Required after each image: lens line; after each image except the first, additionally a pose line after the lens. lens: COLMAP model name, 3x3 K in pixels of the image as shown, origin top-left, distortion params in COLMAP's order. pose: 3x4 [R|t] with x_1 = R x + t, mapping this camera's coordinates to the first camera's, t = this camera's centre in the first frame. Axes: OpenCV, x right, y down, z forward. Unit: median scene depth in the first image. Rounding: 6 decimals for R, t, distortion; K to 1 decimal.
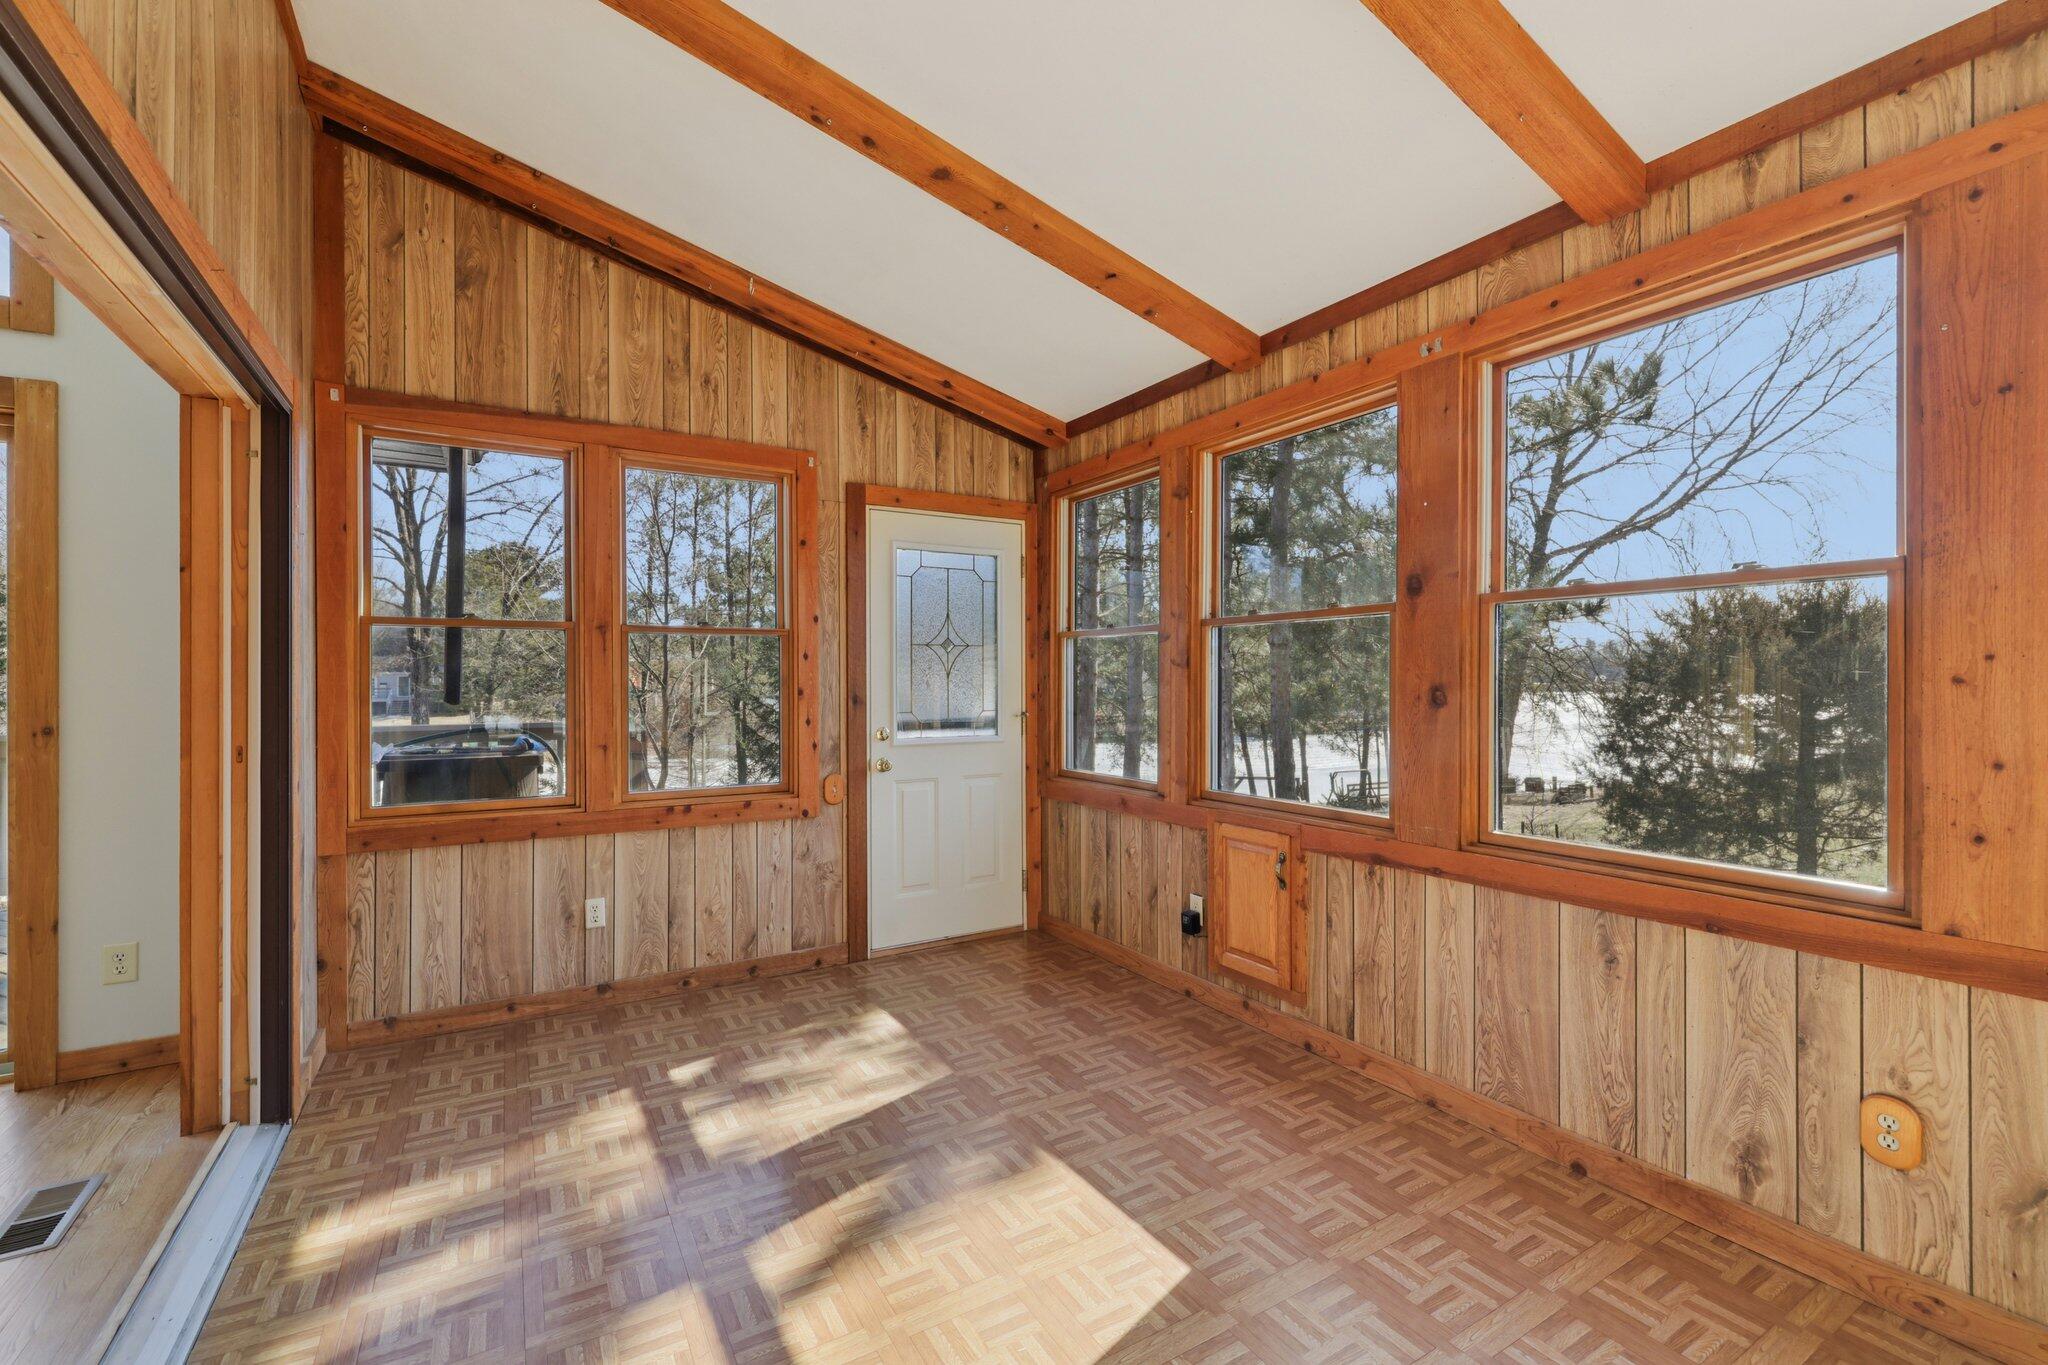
lens RADIAL K [[875.3, 0, 1021.5], [0, 875.3, 678.8], [0, 0, 1]] dist [-0.001050, 0.000921]
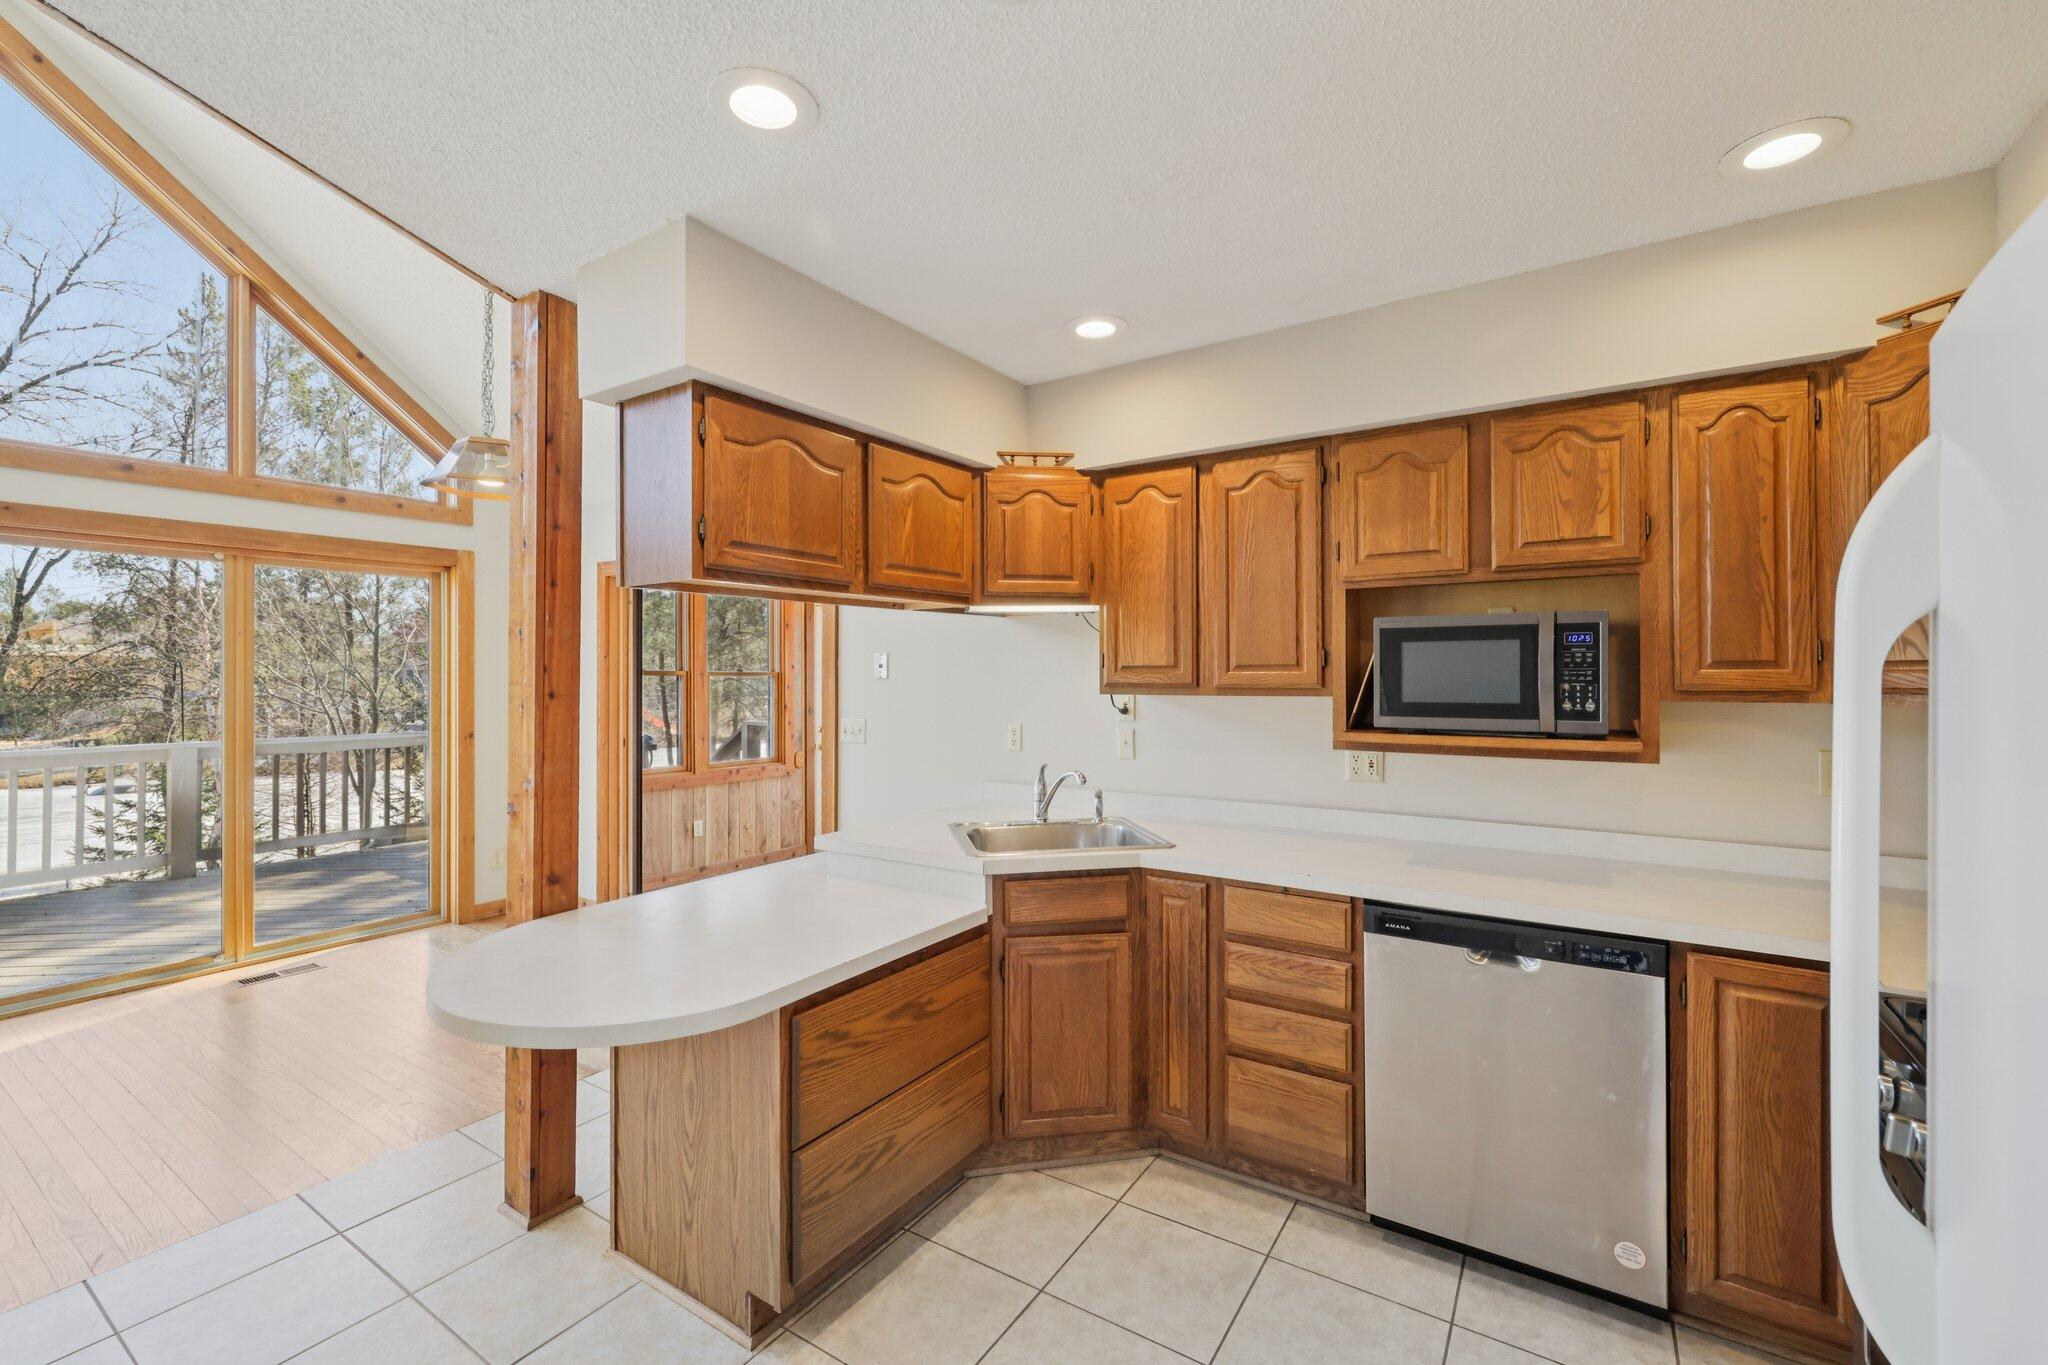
lens RADIAL K [[875.3, 0, 1009.3], [0, 875.3, 673.0], [0, 0, 1]] dist [-0.001050, 0.000921]
pose [[0.904678, -0.000044, 0.426096, -0.613561], [0.003617, 0.999965, -0.007576, -0.040254], [-0.426081, 0.008395, 0.904646, -0.862350]]
